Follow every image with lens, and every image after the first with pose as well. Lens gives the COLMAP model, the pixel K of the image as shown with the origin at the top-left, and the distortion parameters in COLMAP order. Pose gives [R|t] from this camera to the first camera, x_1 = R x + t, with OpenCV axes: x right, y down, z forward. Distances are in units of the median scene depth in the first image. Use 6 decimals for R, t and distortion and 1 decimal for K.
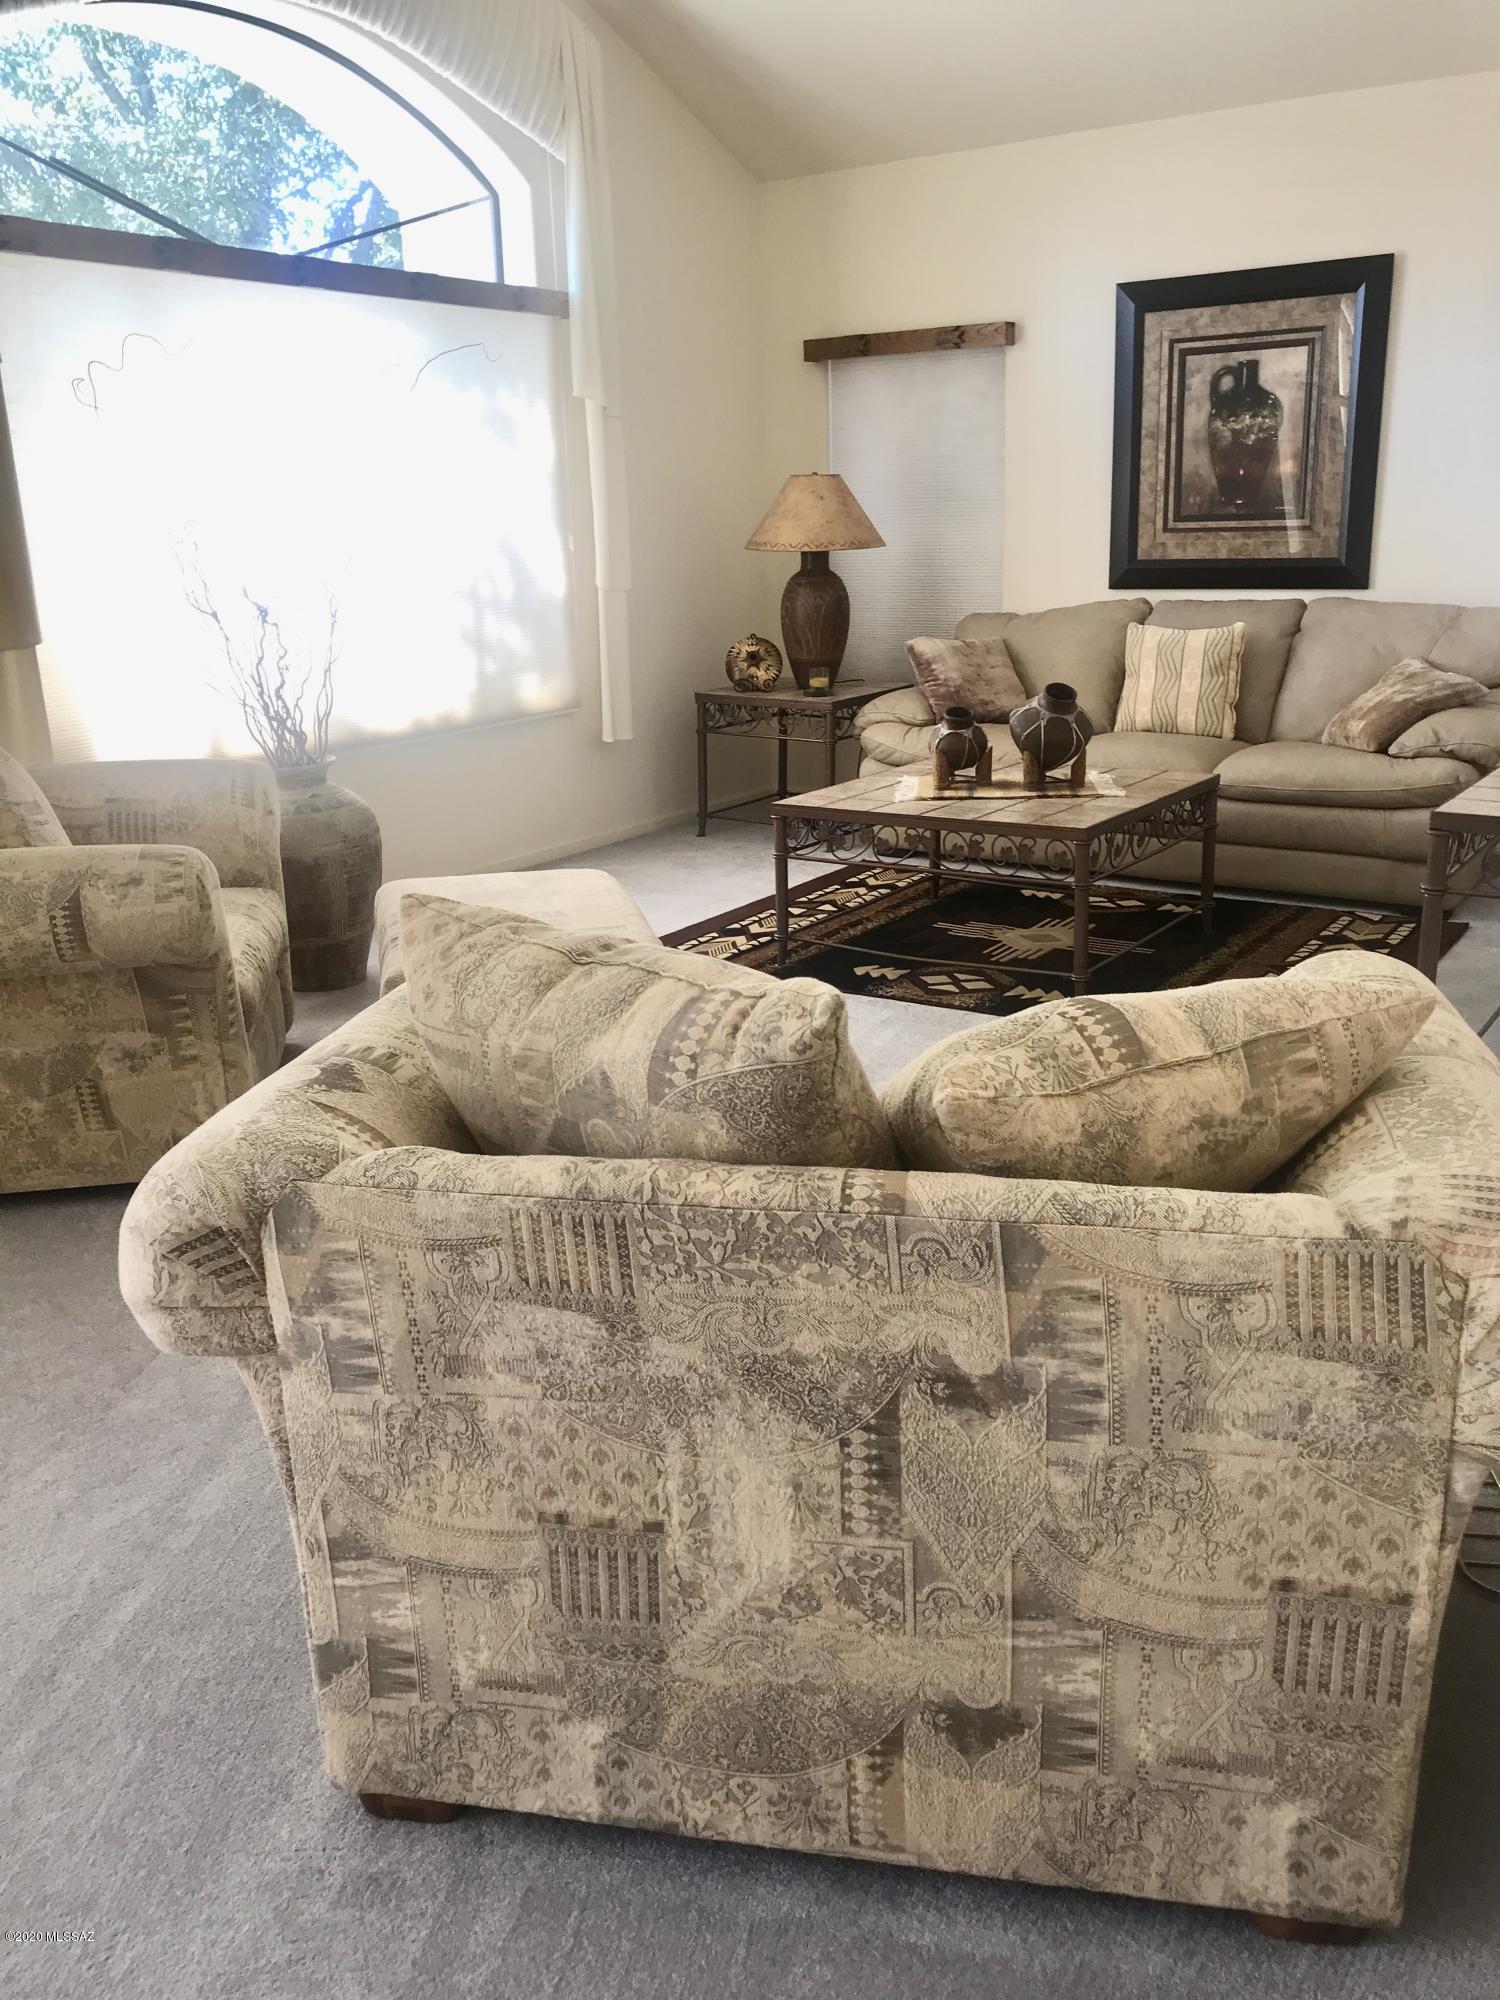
lens RADIAL K [[1635.7, 0, 750.0], [0, 1635.7, 1000.0], [0, 0, 1]] dist [0.007440, 0.010200]
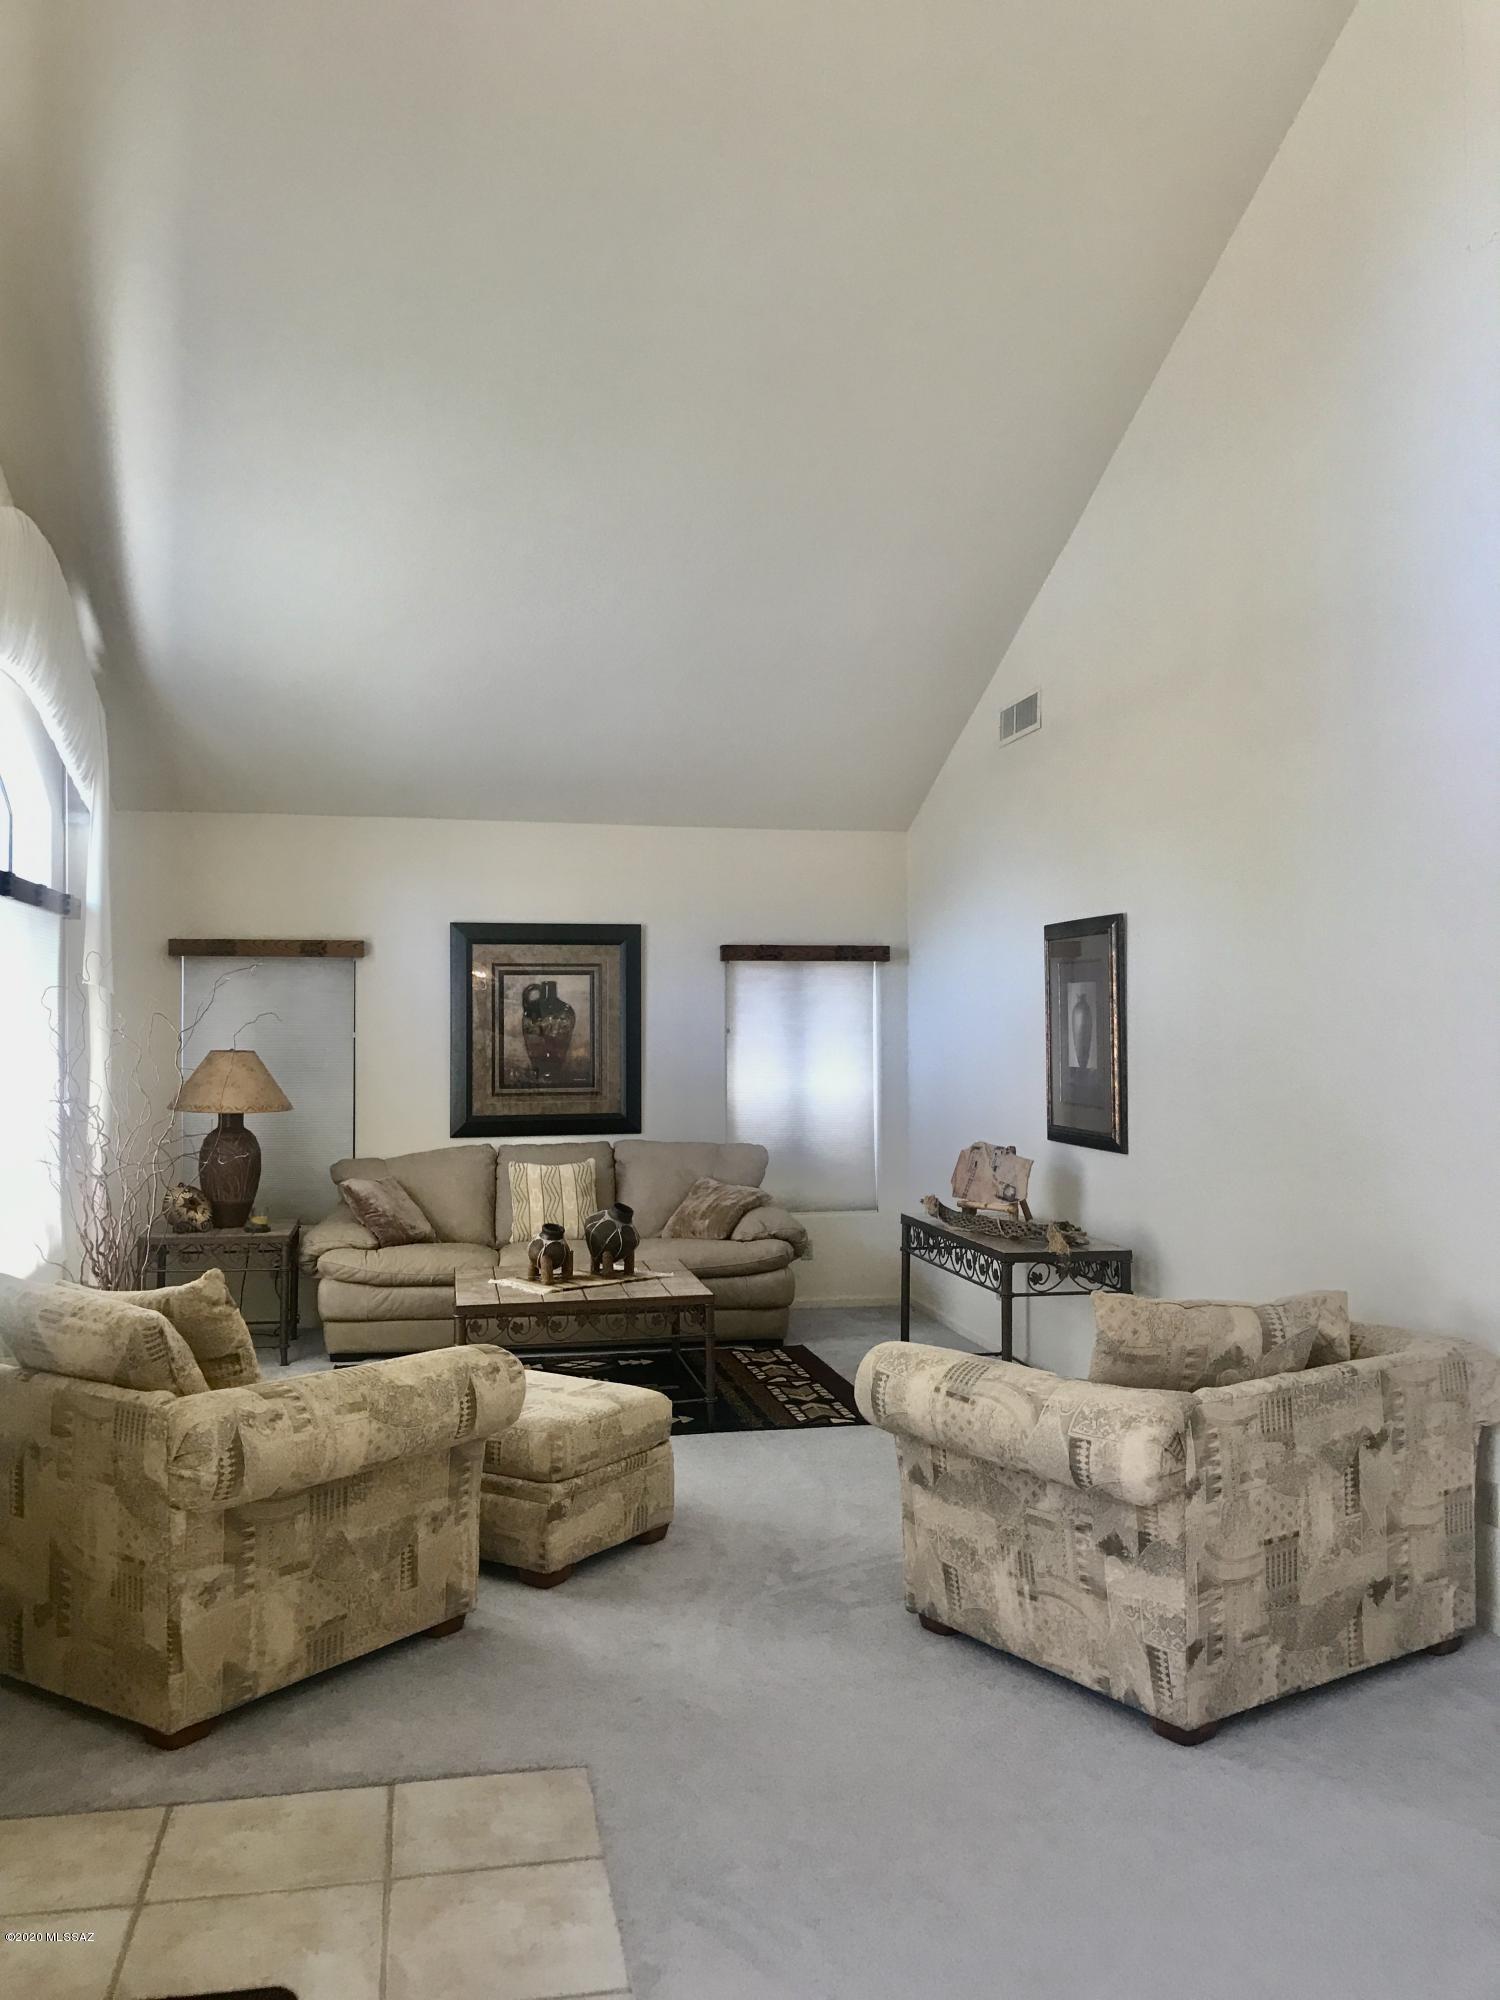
lens RADIAL K [[1635.7, 0, 750.0], [0, 1635.7, 1000.0], [0, 0, 1]] dist [0.007440, 0.010200]
pose [[0.705354, 0.036089, 0.707936, -0.594694], [0.187950, 0.953436, -0.235869, -0.002493], [-0.683484, 0.299428, 0.665727, -0.073354]]
